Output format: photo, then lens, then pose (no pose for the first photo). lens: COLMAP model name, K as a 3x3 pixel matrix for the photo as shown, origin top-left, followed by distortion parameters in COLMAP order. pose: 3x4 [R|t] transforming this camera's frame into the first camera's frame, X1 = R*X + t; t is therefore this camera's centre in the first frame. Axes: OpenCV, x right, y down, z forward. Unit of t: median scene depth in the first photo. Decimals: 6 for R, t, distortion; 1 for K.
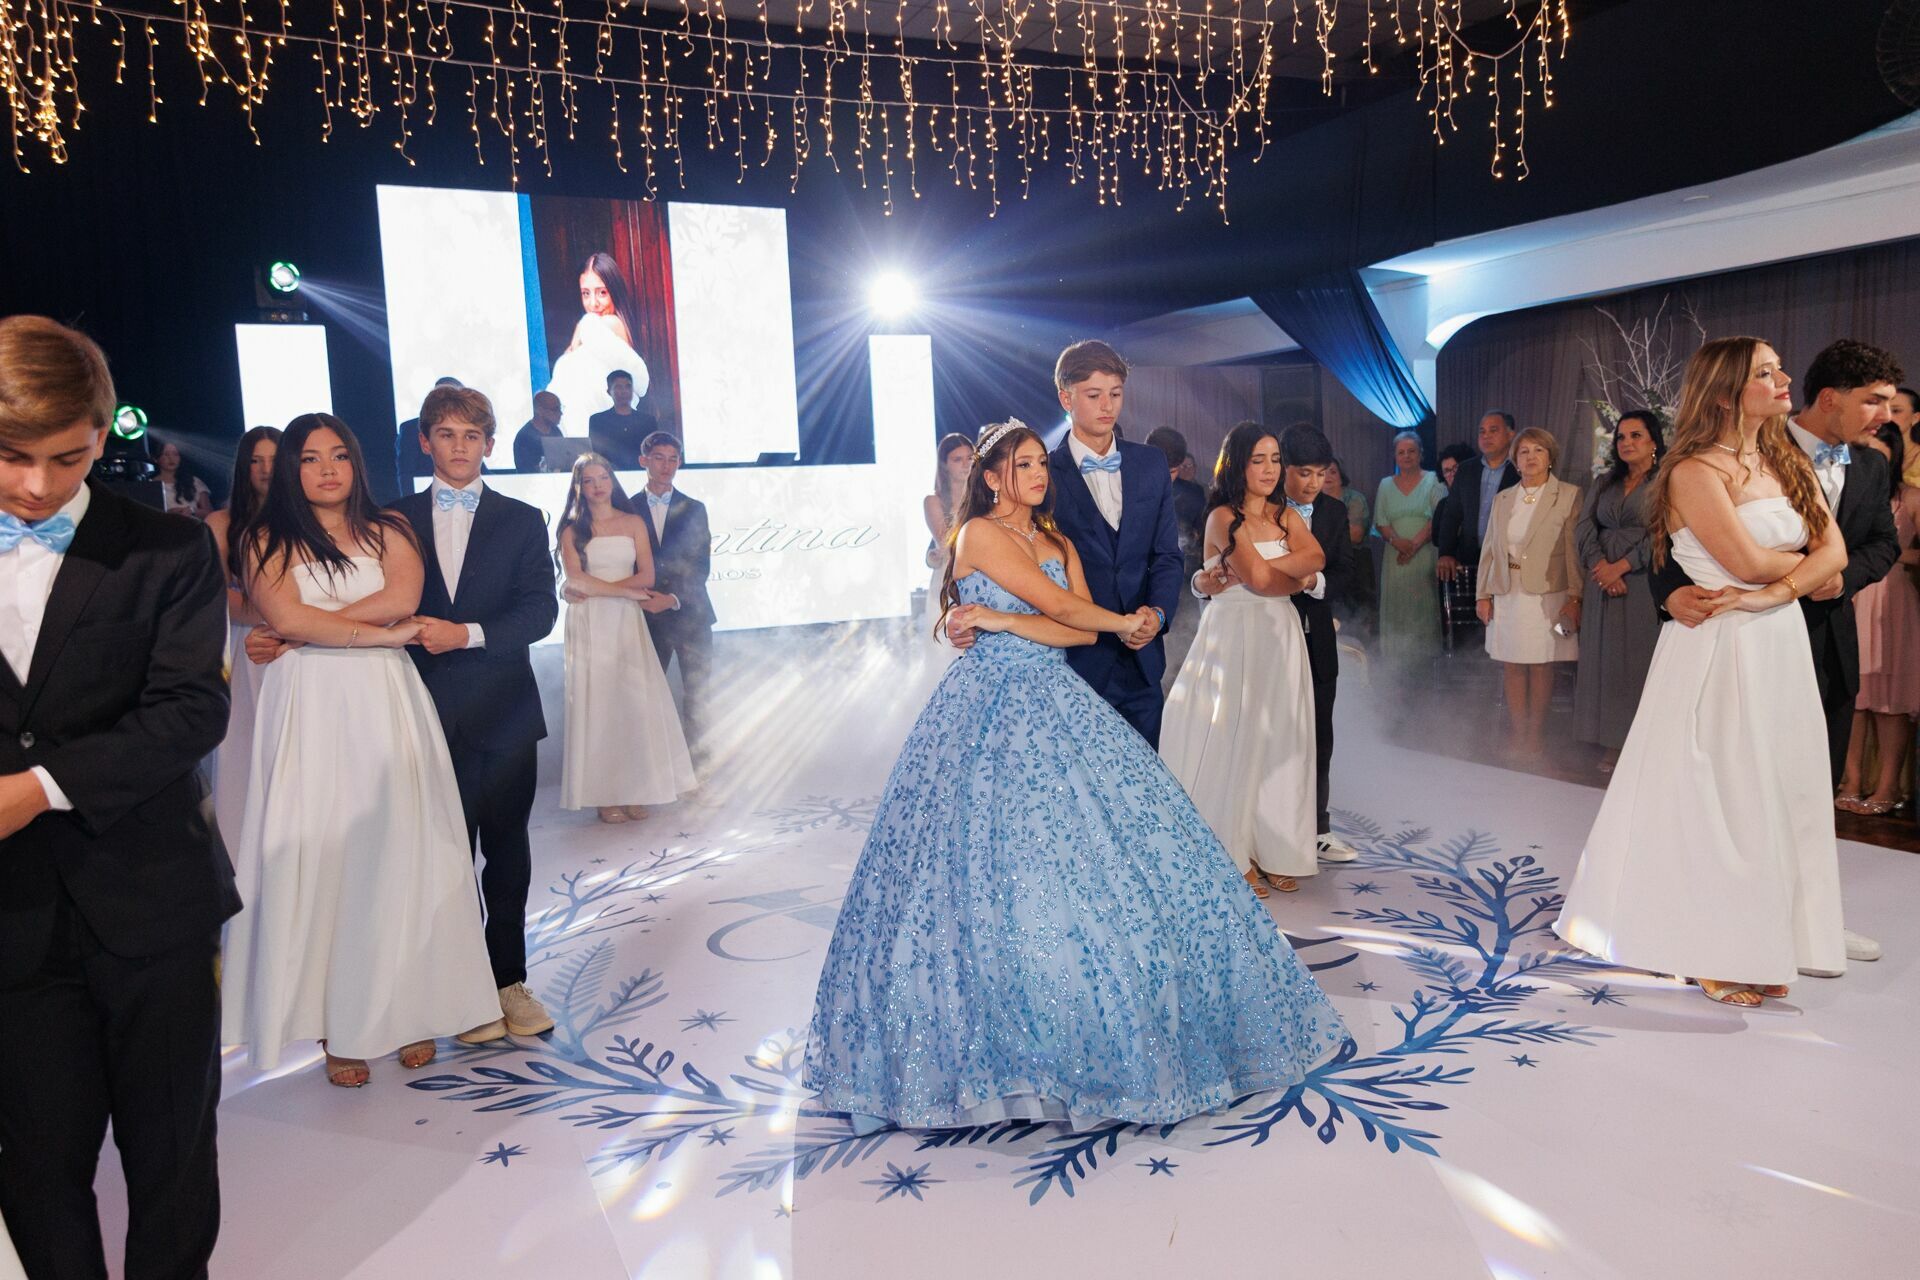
lens RADIAL K [[1367.3, 0, 955.0], [0, 1367.3, 642.7], [0, 0, 1]] dist [0.010755, -0.016079]
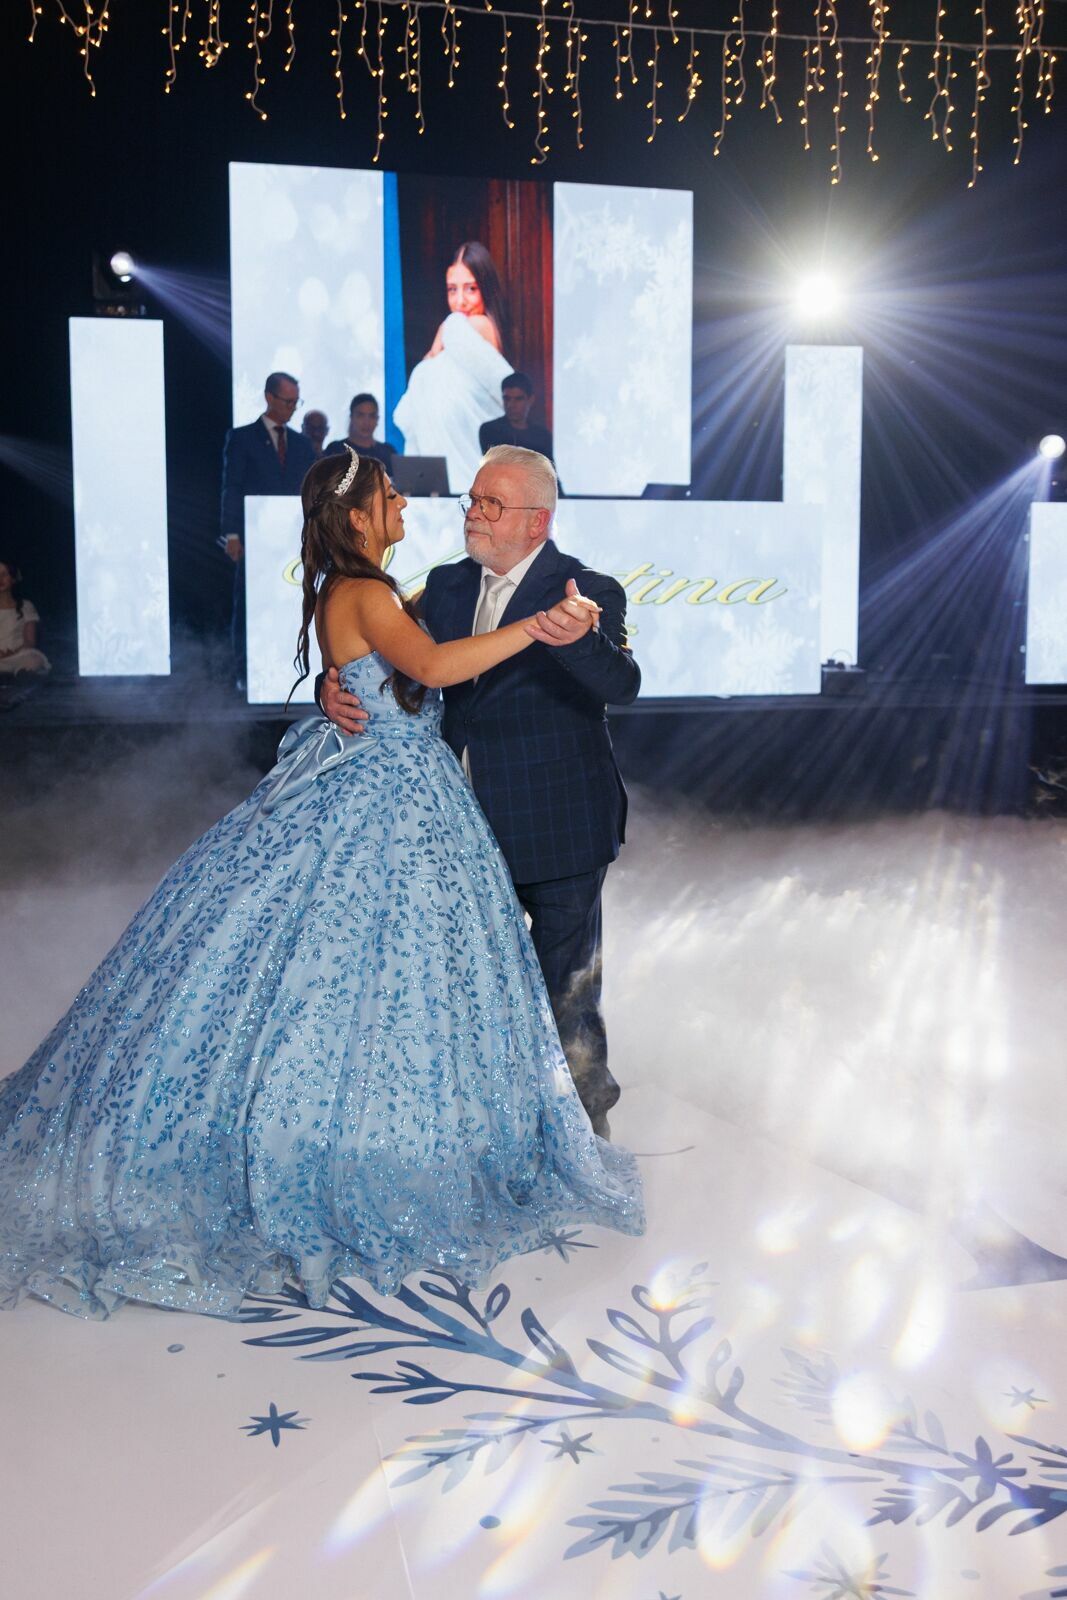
lens RADIAL K [[1554.6, 0, 507.0], [0, 1554.6, 730.8], [0, 0, 1]] dist [-0.004285, 0.000000]
pose [[0.975862, 0.069397, -0.207067, -0.025989], [-0.066647, 0.997571, 0.020237, -0.005691], [0.207969, -0.005948, 0.978117, 0.089259]]
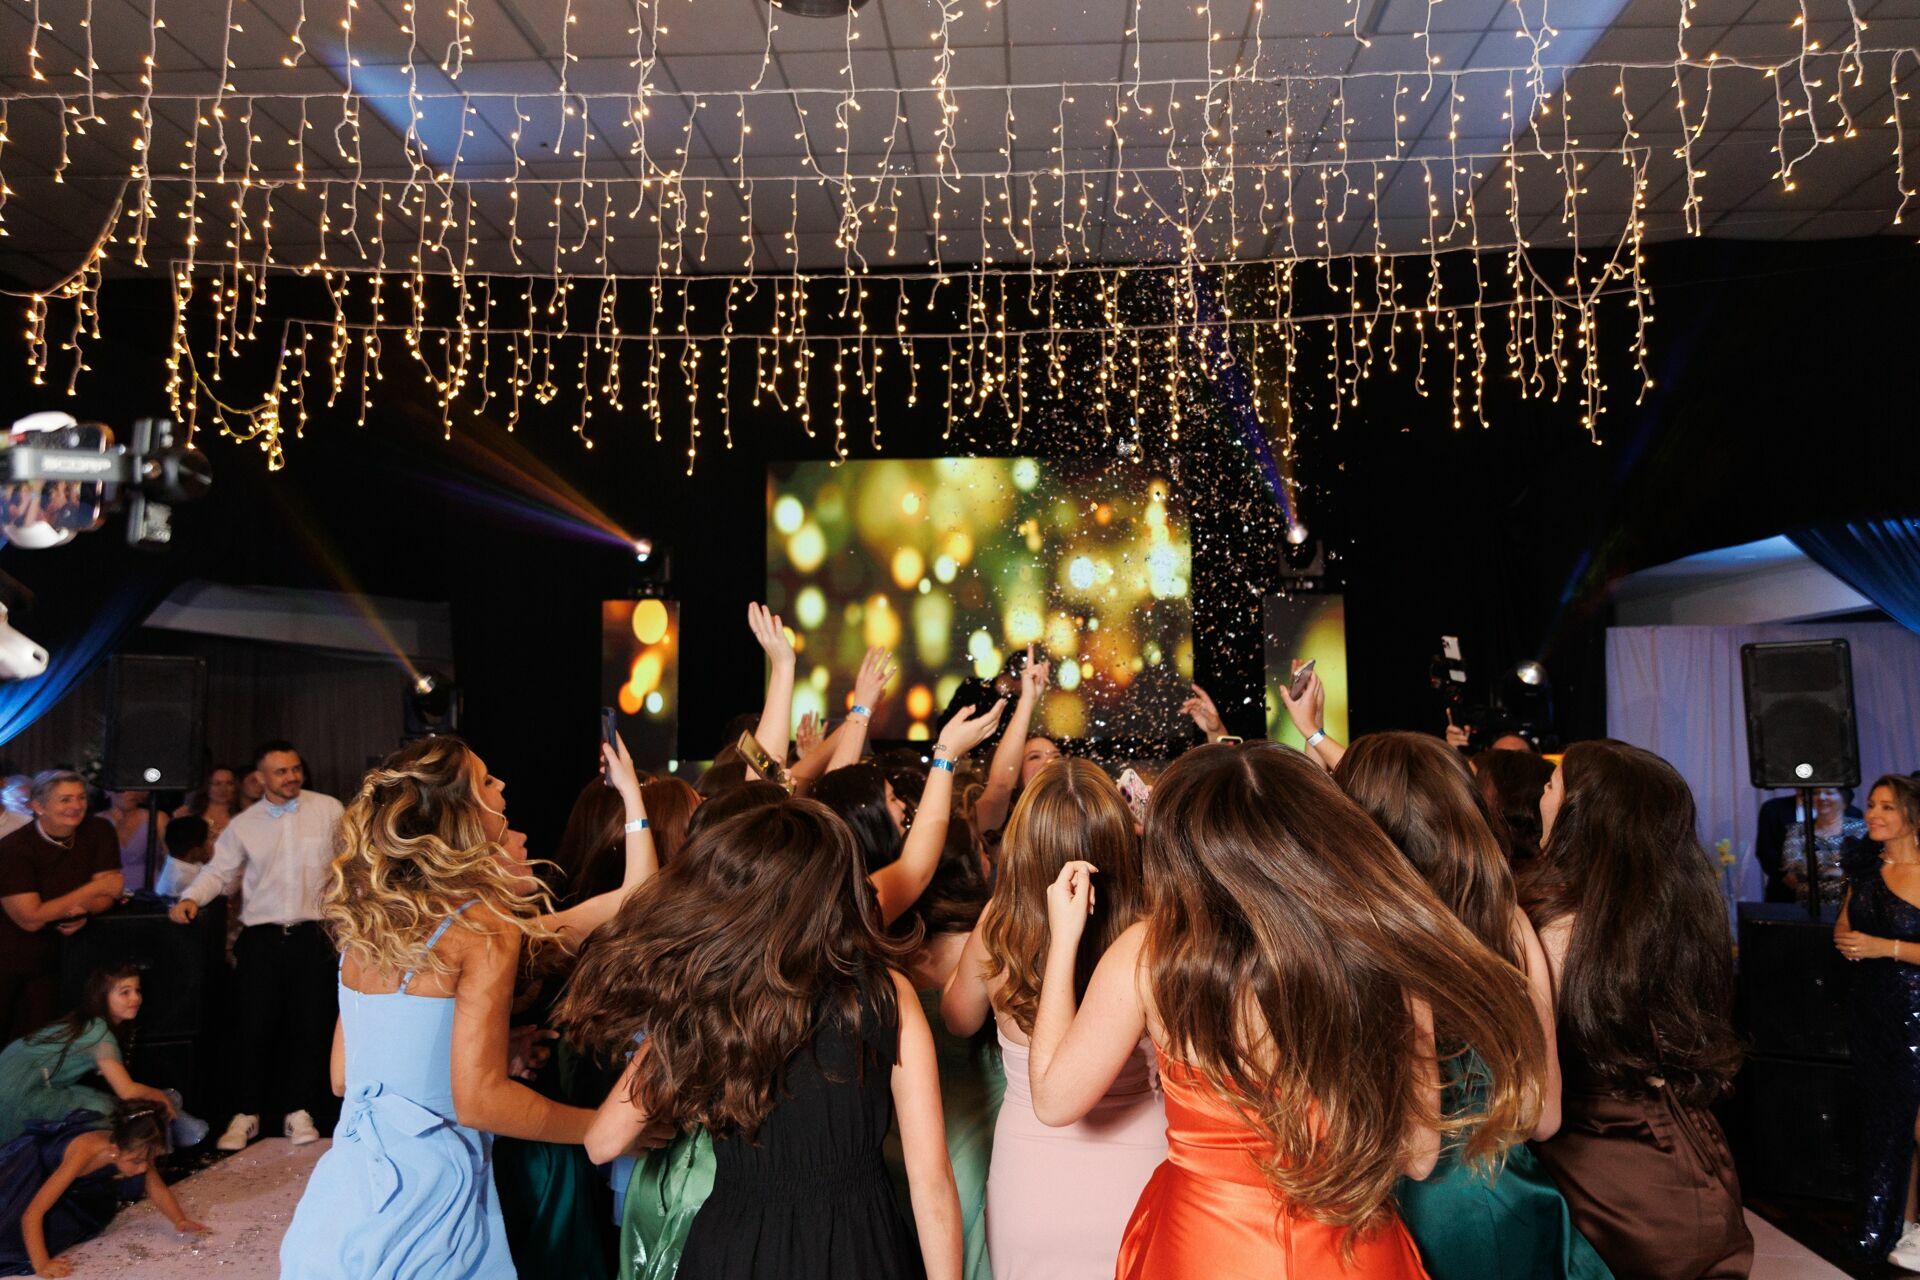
lens RADIAL K [[1367.3, 0, 951.5], [0, 1367.3, 590.7], [0, 0, 1]] dist [0.010755, -0.016079]
pose [[0.887203, -0.024636, -0.460722, 0.216258], [-0.075584, 0.977322, -0.197810, -0.074284], [0.455146, 0.210321, 0.865221, 0.279057]]
